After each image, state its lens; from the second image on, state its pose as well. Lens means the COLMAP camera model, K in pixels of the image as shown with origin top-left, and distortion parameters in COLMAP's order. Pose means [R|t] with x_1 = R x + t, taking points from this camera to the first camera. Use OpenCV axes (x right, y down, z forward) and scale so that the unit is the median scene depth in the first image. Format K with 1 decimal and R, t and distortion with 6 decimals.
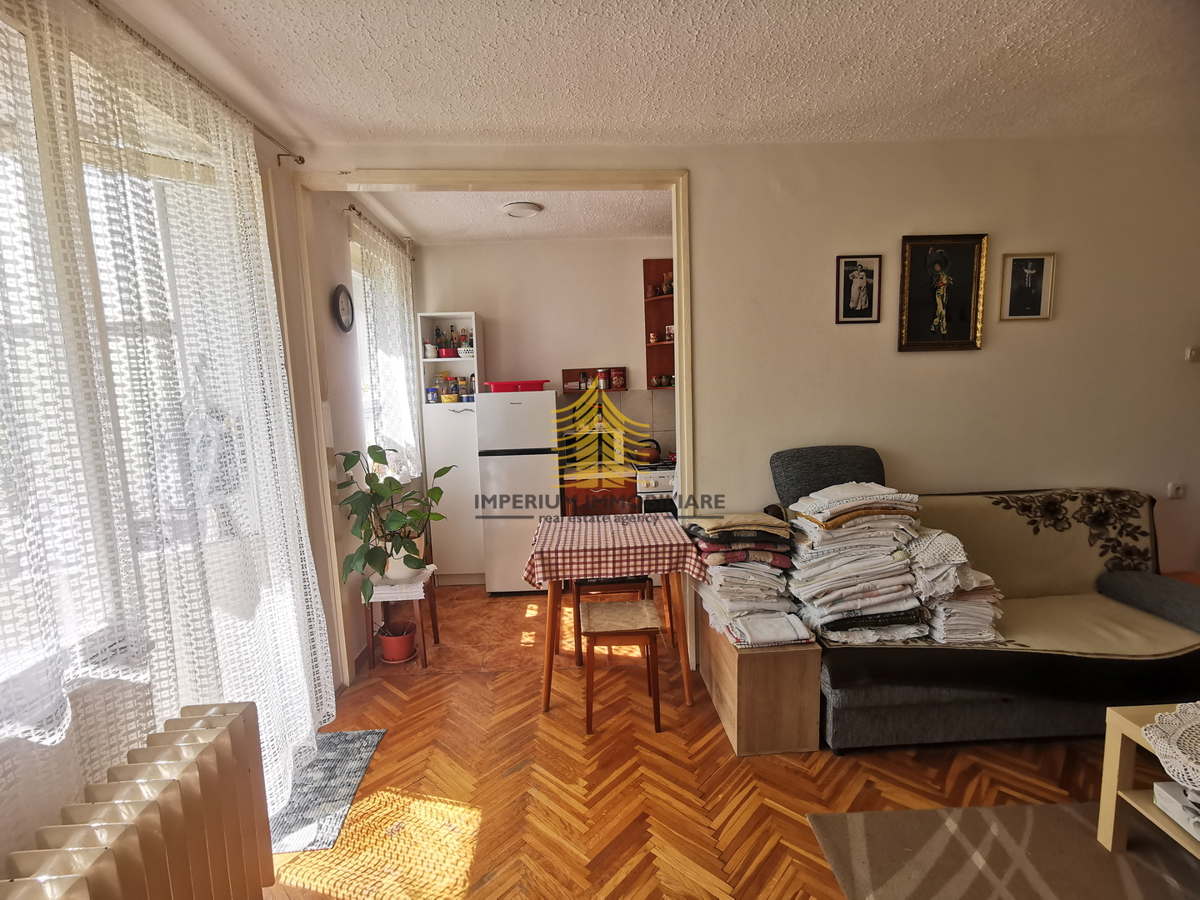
lens RADIAL K [[583.1, 0, 600.0], [0, 583.1, 450.0], [0, 0, 1]] dist [0.014806, -0.000049]
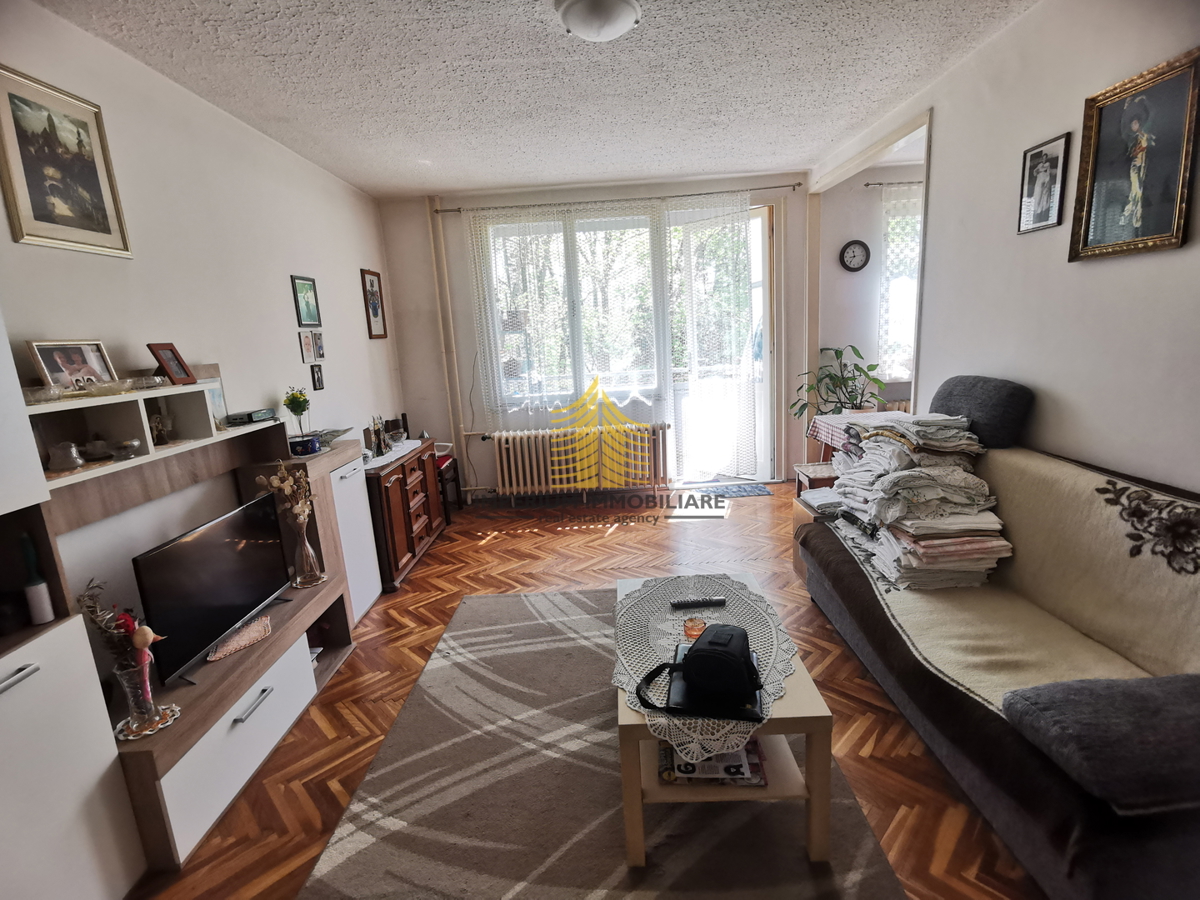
lens RADIAL K [[583.1, 0, 600.0], [0, 583.1, 450.0], [0, 0, 1]] dist [0.014806, -0.000049]
pose [[-0.066495, 0.236241, -0.969417, 1.350043], [-0.064570, 0.968512, 0.240449, -0.078423], [0.995695, 0.078584, -0.049147, 0.460878]]
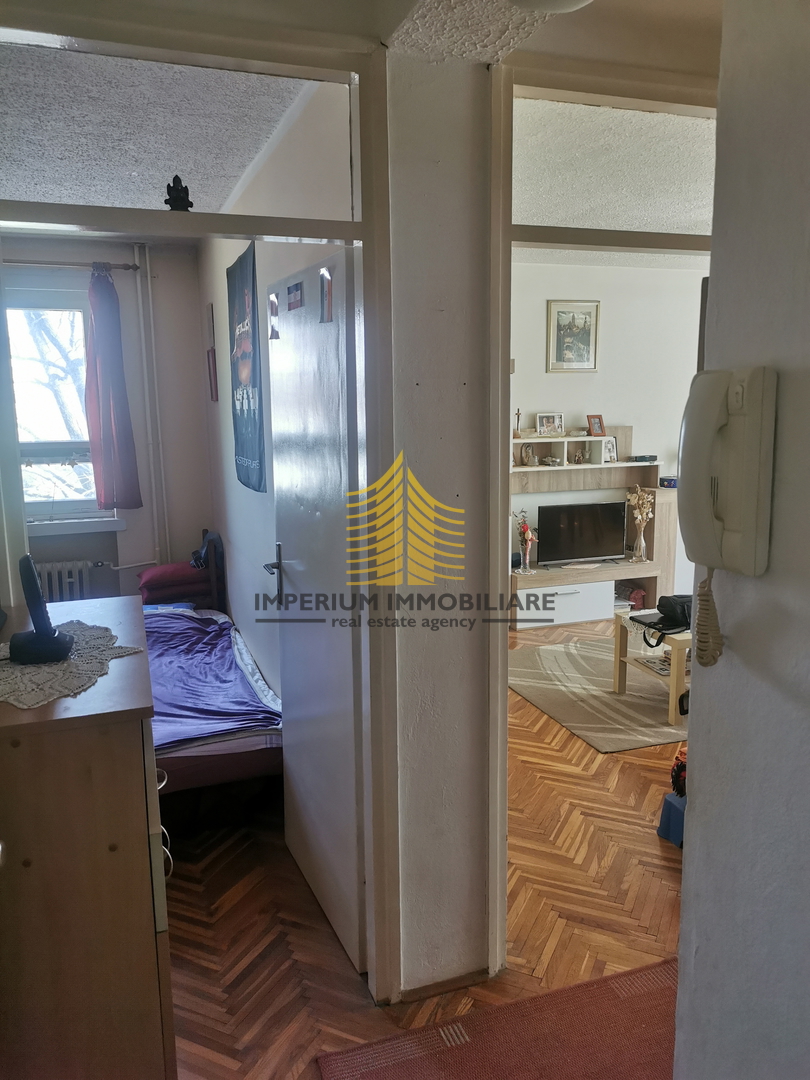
lens RADIAL K [[867.1, 0, 405.0], [0, 867.1, 540.0], [0, 0, 1]] dist [0.052939, -0.004043]
pose [[-0.958055, 0.084366, -0.273884, 1.769823], [0.000852, 0.956521, 0.291662, -0.366059], [0.286582, 0.279195, -0.916472, 2.001169]]
